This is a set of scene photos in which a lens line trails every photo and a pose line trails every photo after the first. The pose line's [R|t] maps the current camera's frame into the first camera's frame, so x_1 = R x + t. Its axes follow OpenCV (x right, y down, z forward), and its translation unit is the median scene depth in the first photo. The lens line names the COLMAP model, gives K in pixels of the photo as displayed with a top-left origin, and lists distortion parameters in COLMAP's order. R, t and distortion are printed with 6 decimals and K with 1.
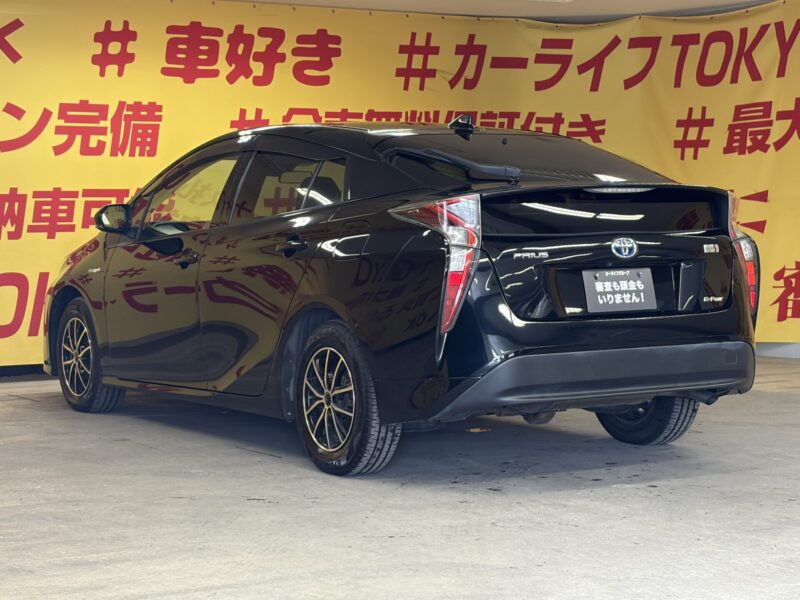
lens RADIAL K [[1741.7, 0, 399.4], [0, 1741.7, 300.6], [0, 0, 1]] dist [0.136952, 0.000000]
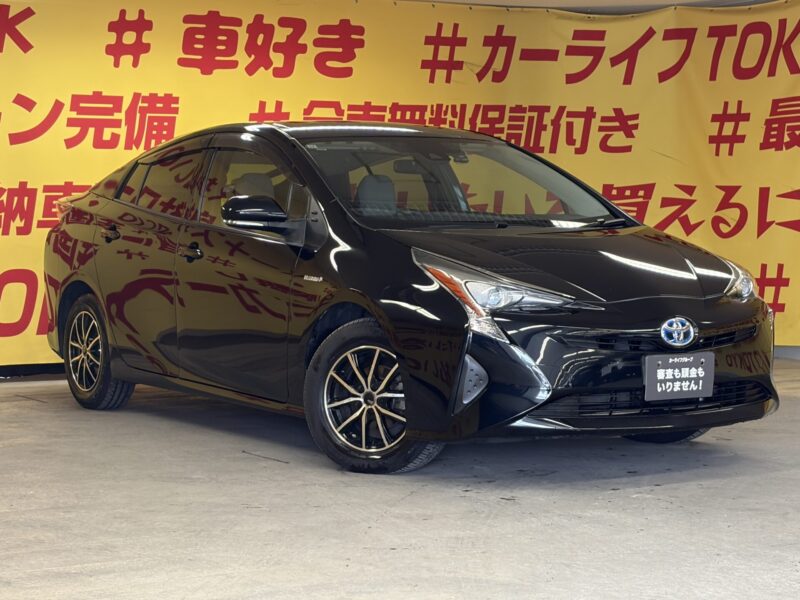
lens RADIAL K [[1767.1, 0, 406.3], [0, 1767.1, 299.2], [0, 0, 1]] dist [0.155429, 0.000000]
pose [[0.999776, 0.005994, -0.020294, 0.011465], [-0.006003, 0.999982, -0.000404, -0.000089], [0.020291, 0.000526, 0.999794, 0.019215]]
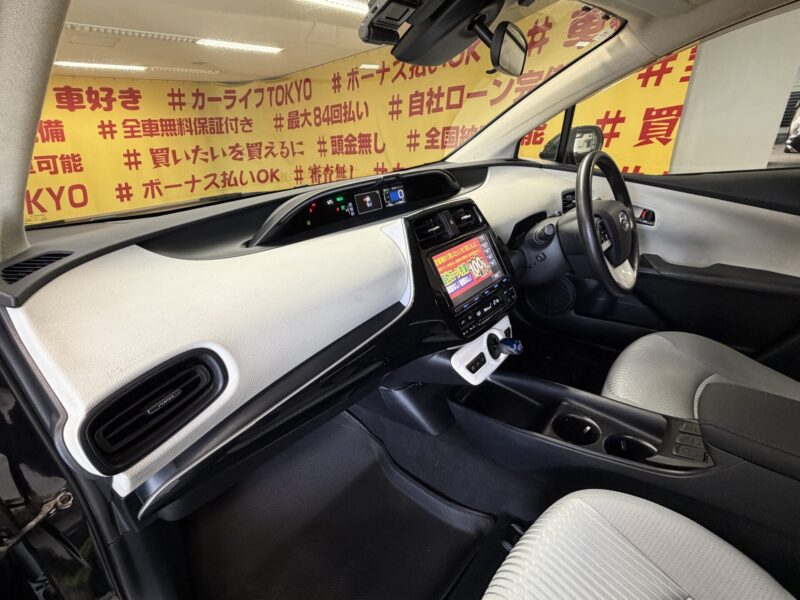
lens RADIAL K [[365.1, 0, 401.7], [0, 365.1, 300.4], [0, 0, 1]] dist [-0.001499, -0.002623]
pose [[0.963530, -0.151197, 0.220791, 0.209965], [0.062623, 0.929572, 0.363284, -0.024743], [-0.260168, -0.336208, 0.905139, 0.263521]]
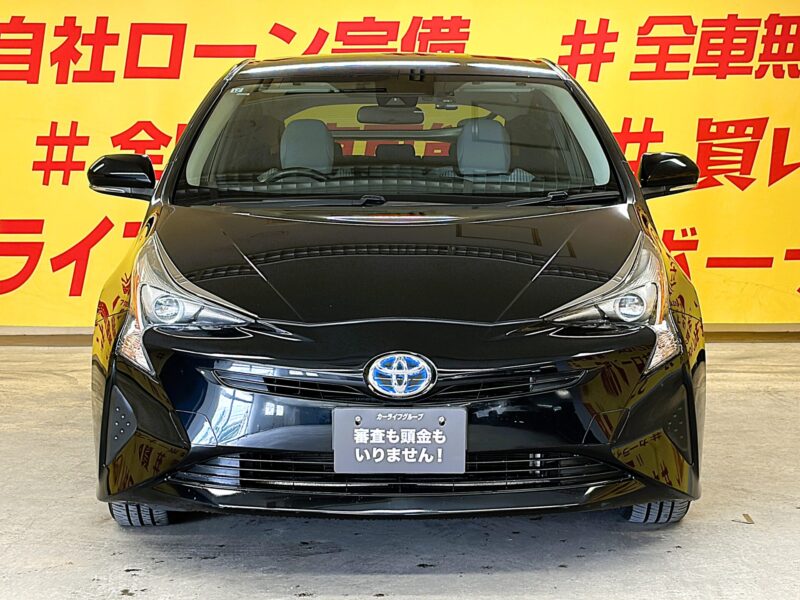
lens RADIAL K [[1767.1, 0, 395.4], [0, 1767.1, 299.0], [0, 0, 1]] dist [0.155429, 0.000000]
pose [[0.832992, 0.059677, -0.550057, 0.307287], [-0.031332, 0.997659, 0.060791, -0.030861], [0.552397, -0.033404, 0.832911, 0.286426]]
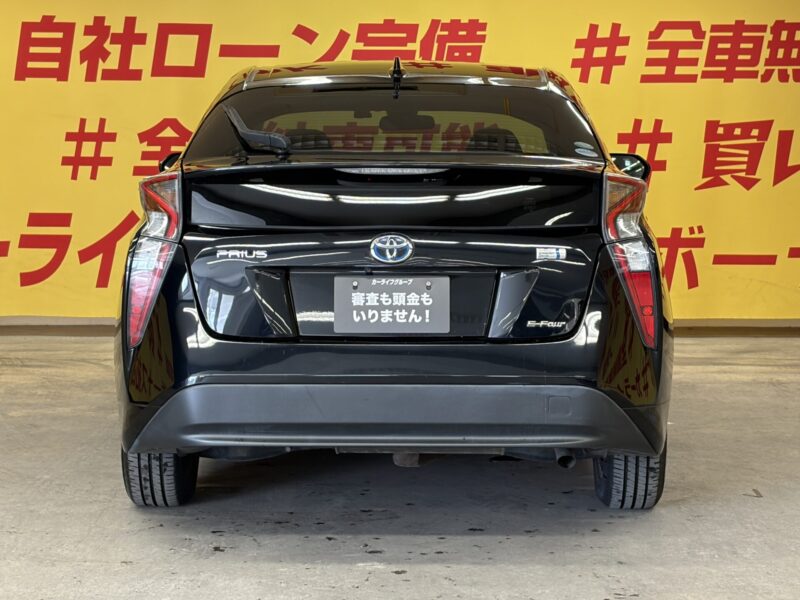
lens RADIAL K [[1904.7, 0, 398.4], [0, 1904.7, 300.6], [0, 0, 1]] dist [0.164587, 0.000000]
pose [[0.842539, 0.068555, -0.534254, 0.339834], [-0.039679, 0.997072, 0.065368, -0.036878], [0.537171, -0.033877, 0.842793, 0.192804]]
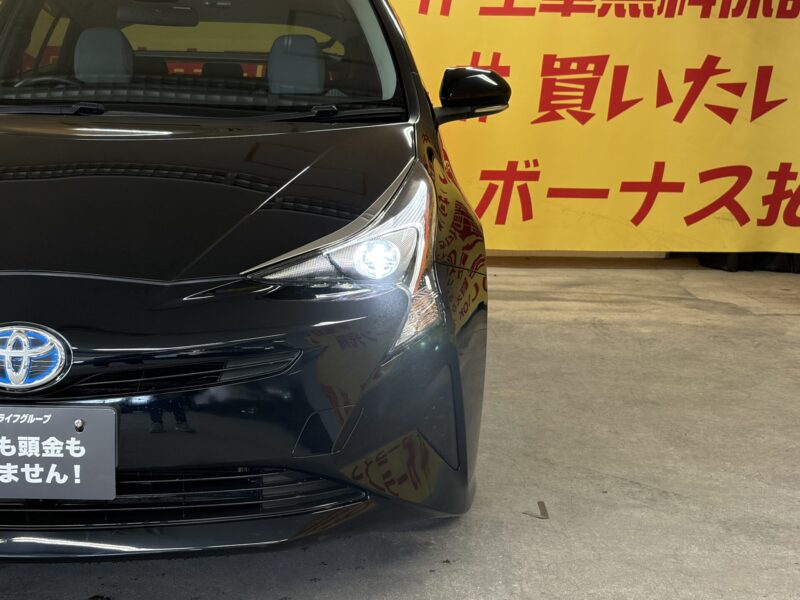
lens RADIAL K [[1289.3, 0, 401.0], [0, 1289.3, 295.0], [0, 0, 1]] dist [0.144493, 0.000000]
pose [[0.850842, 0.111635, -0.513426, 0.241812], [-0.055133, 0.990743, 0.124052, -0.027071], [0.522521, -0.077242, 0.849120, 0.479124]]
